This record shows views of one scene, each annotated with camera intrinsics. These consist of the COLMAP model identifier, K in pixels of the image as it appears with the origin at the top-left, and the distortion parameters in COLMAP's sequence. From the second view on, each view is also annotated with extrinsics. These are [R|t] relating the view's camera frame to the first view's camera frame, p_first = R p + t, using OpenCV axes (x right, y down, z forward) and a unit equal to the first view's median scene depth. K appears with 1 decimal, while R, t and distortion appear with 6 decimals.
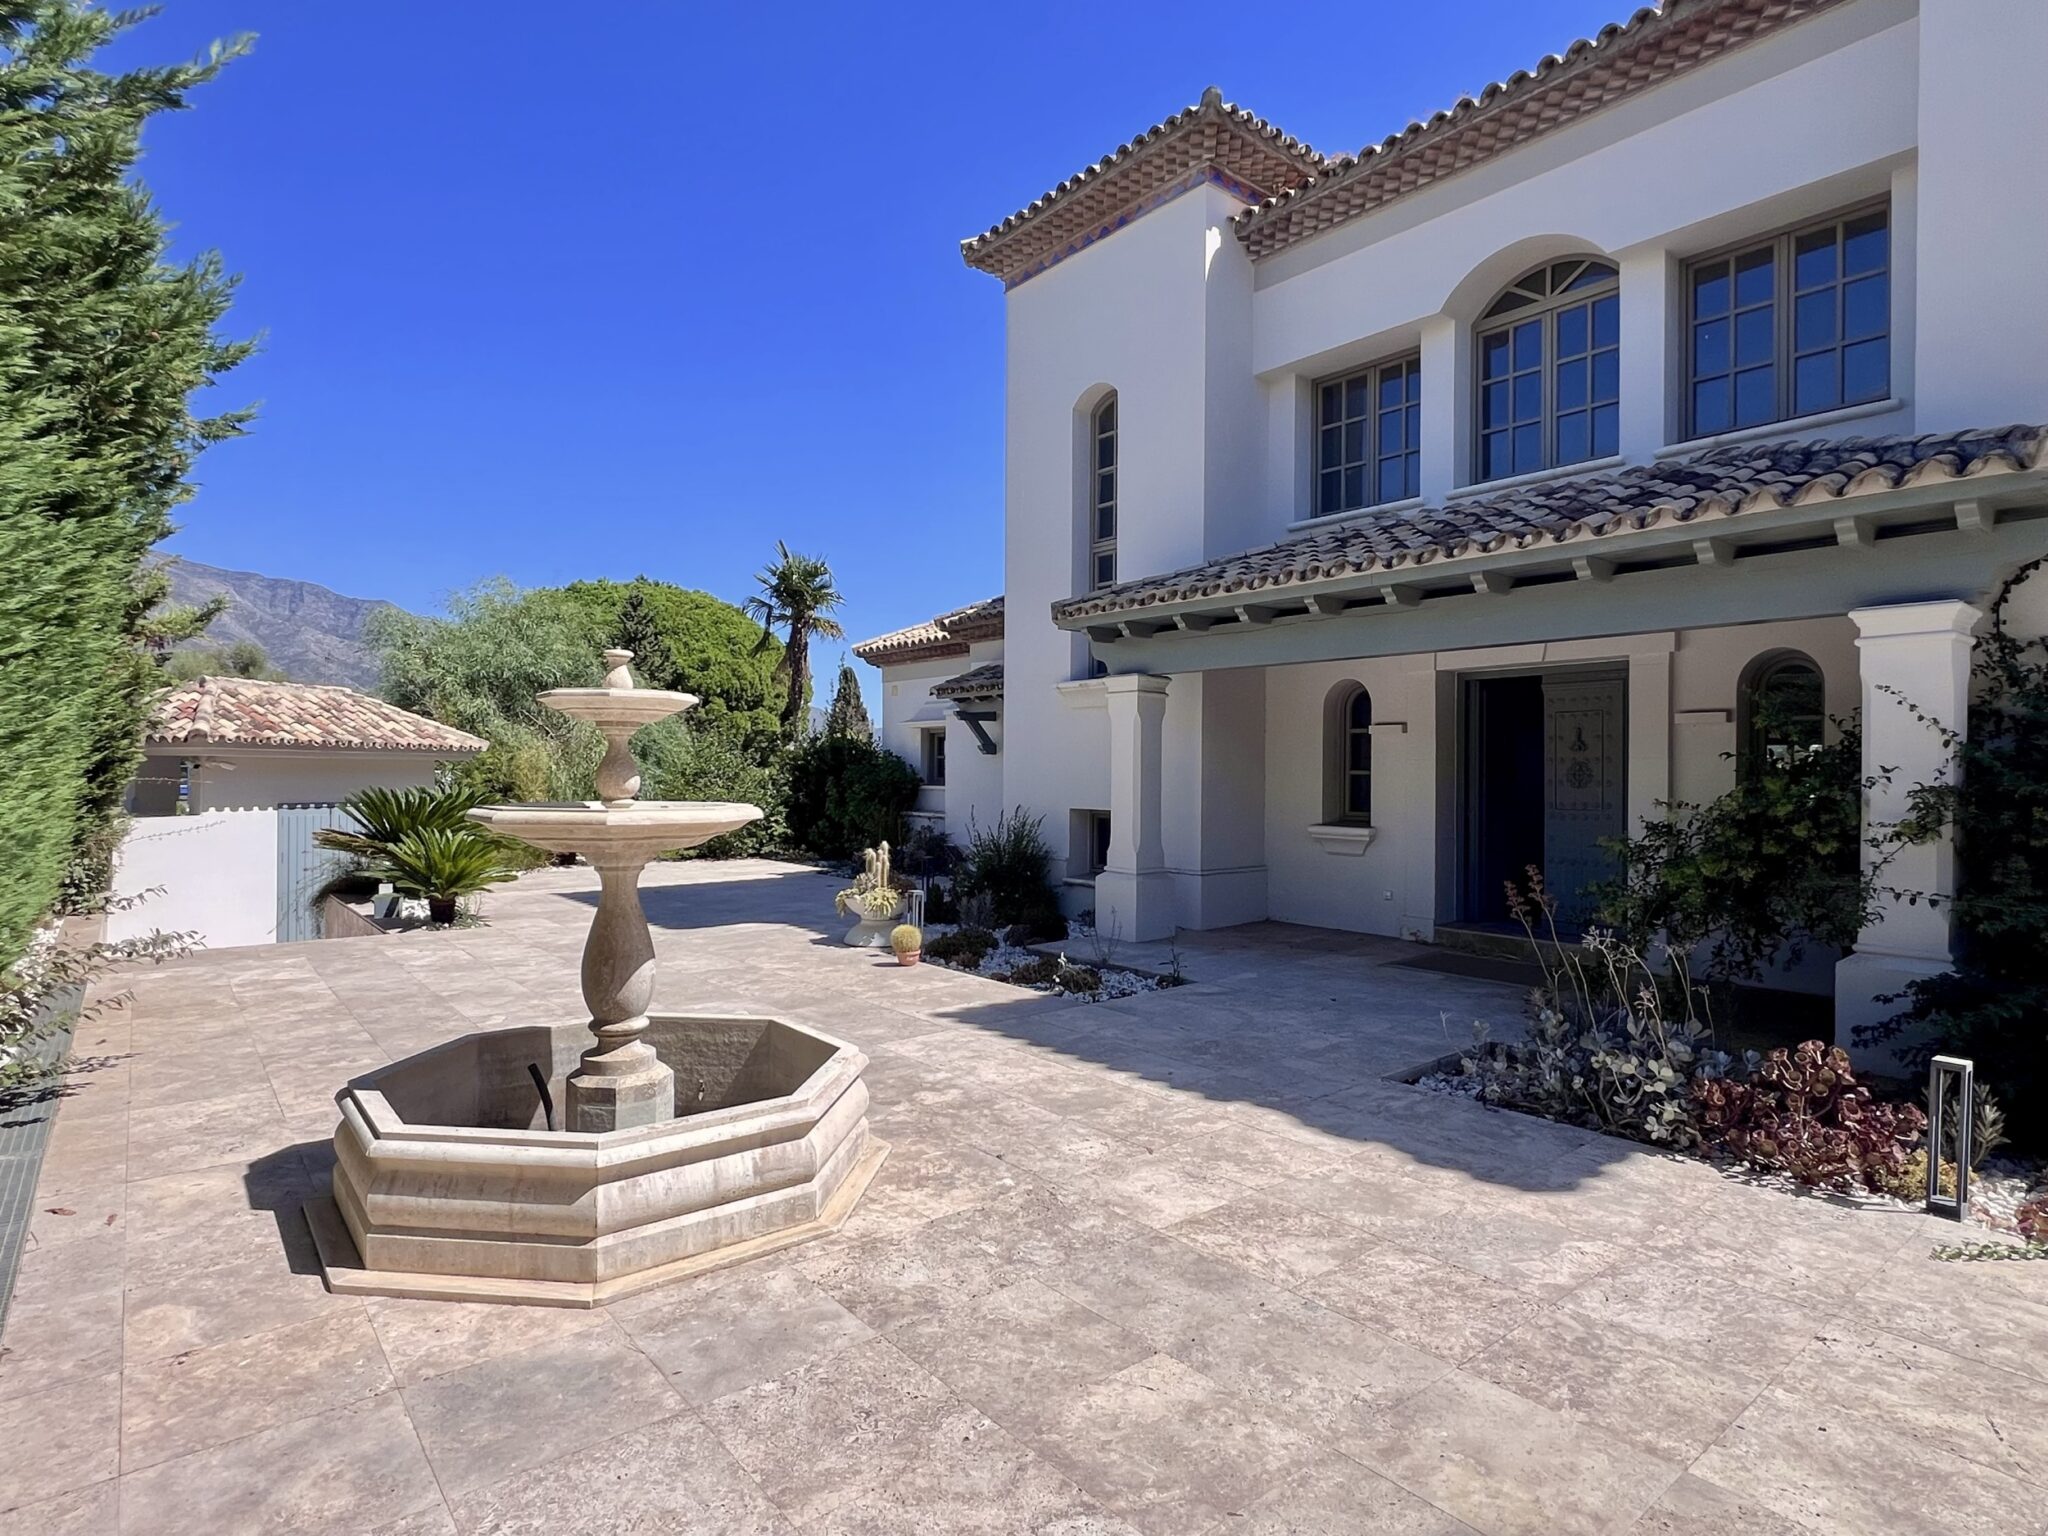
lens RADIAL K [[1075.7, 0, 1019.5], [0, 1075.7, 775.3], [0, 0, 1]] dist [-0.007298, 0.001141]
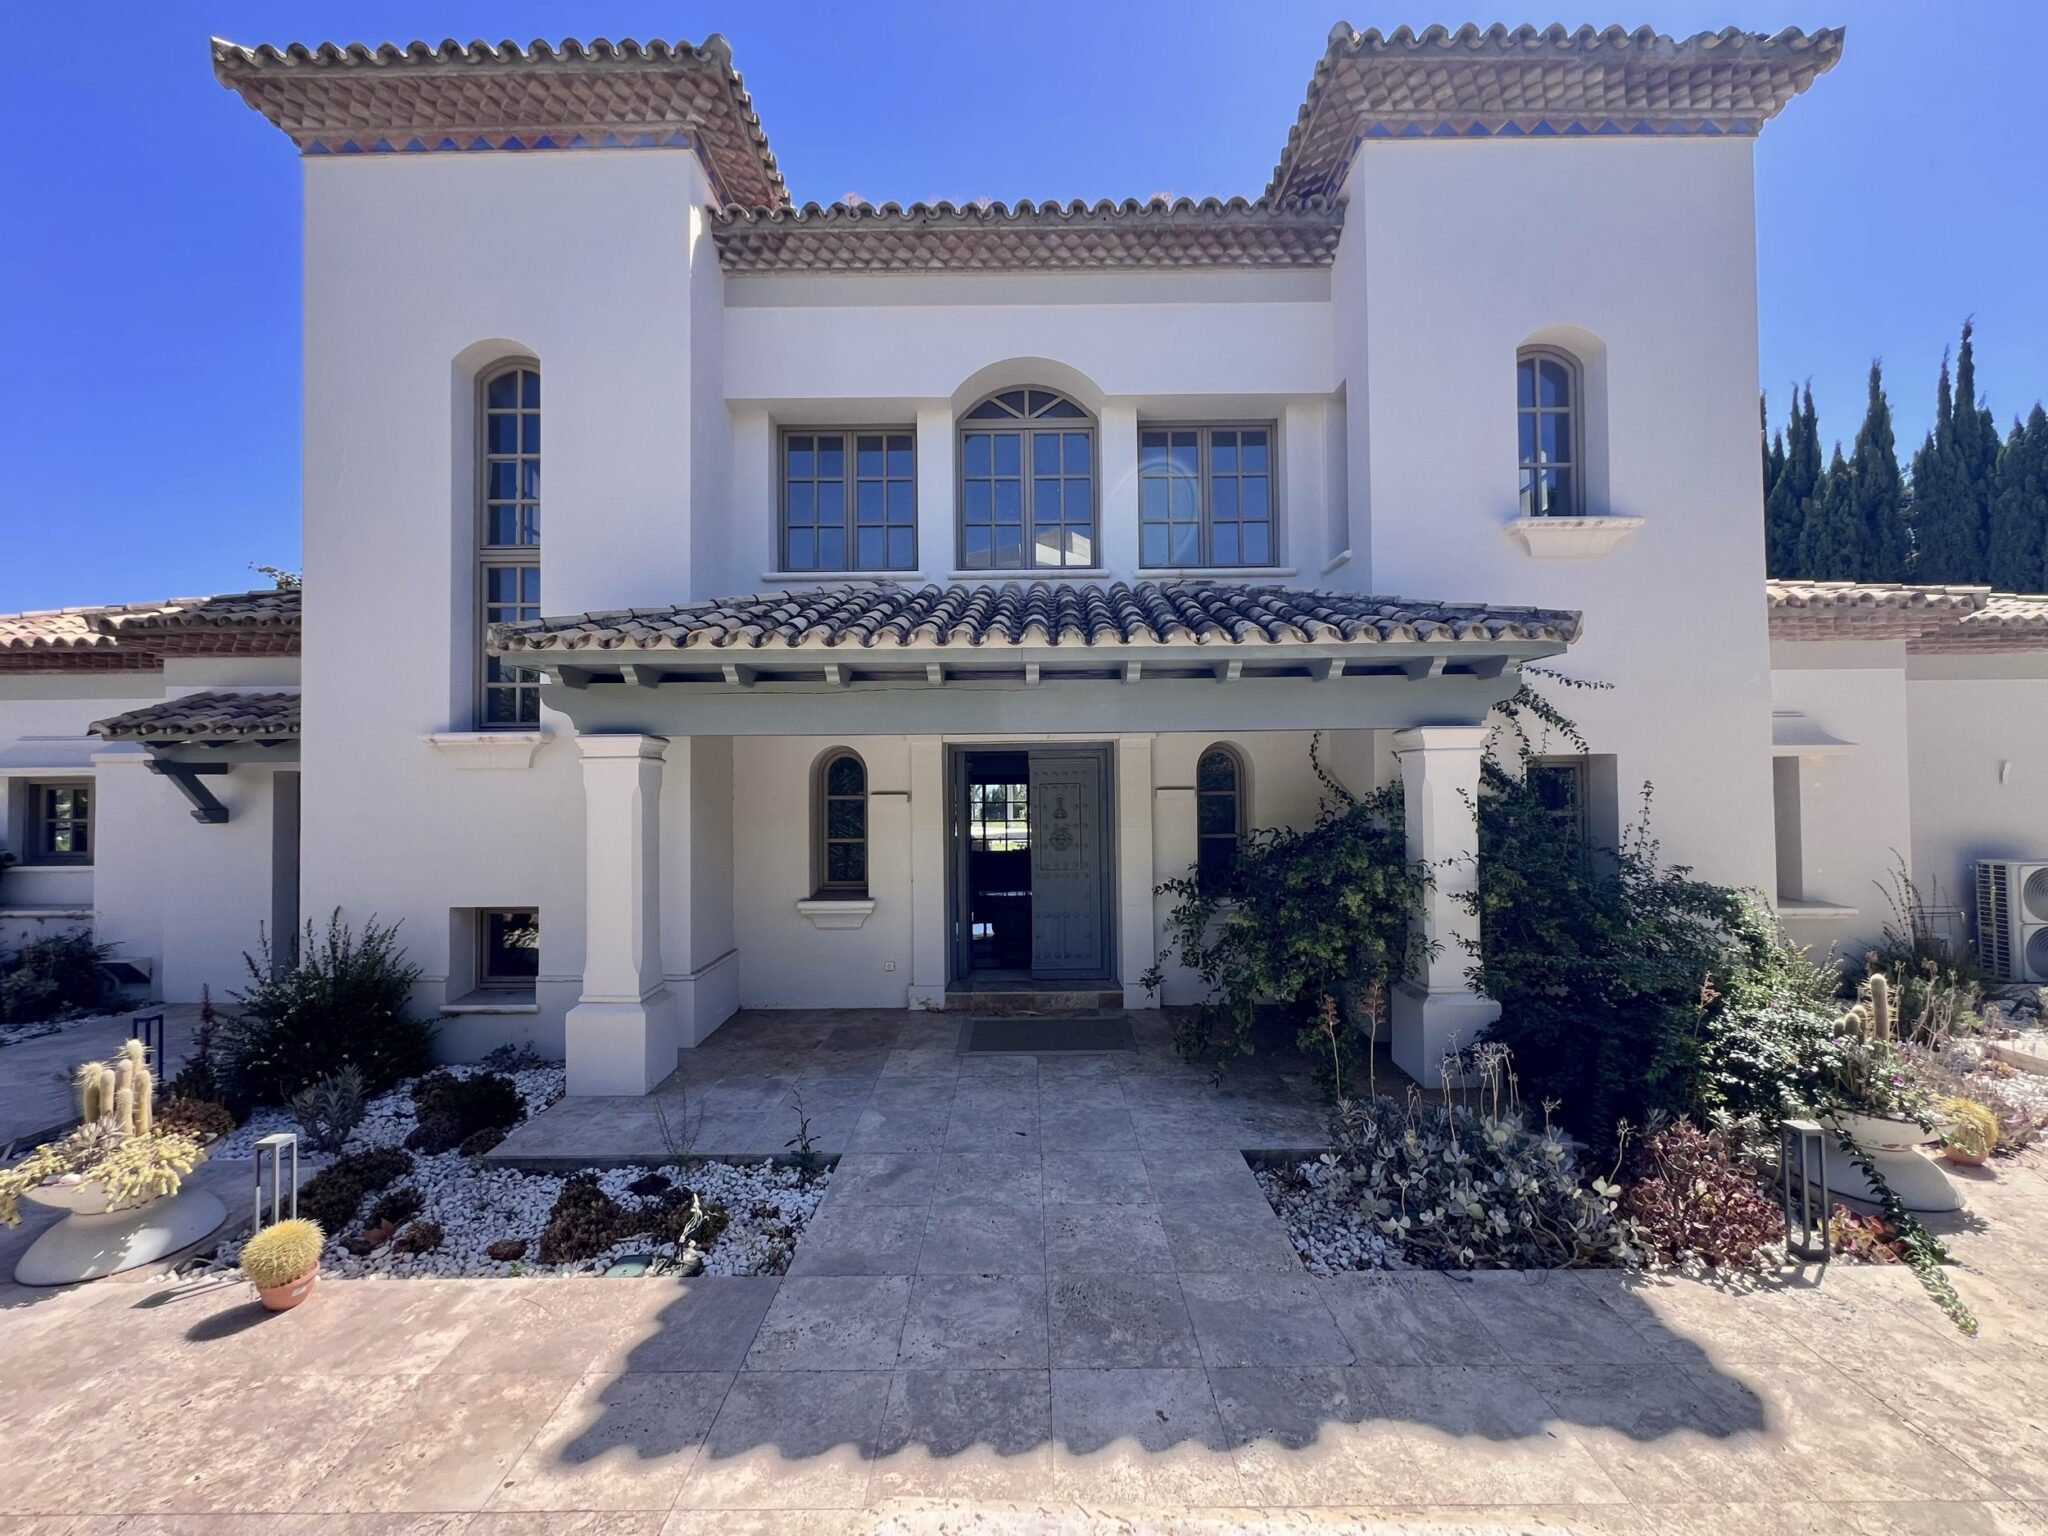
lens RADIAL K [[827.1, 0, 1025.0], [0, 827.1, 762.3], [0, 0, 1]] dist [0.009003, -0.004215]
pose [[0.632826, 0.004686, 0.774279, -0.165643], [0.018865, 0.999592, -0.021469, -0.056188], [-0.774064, 0.028193, 0.632480, 0.411917]]
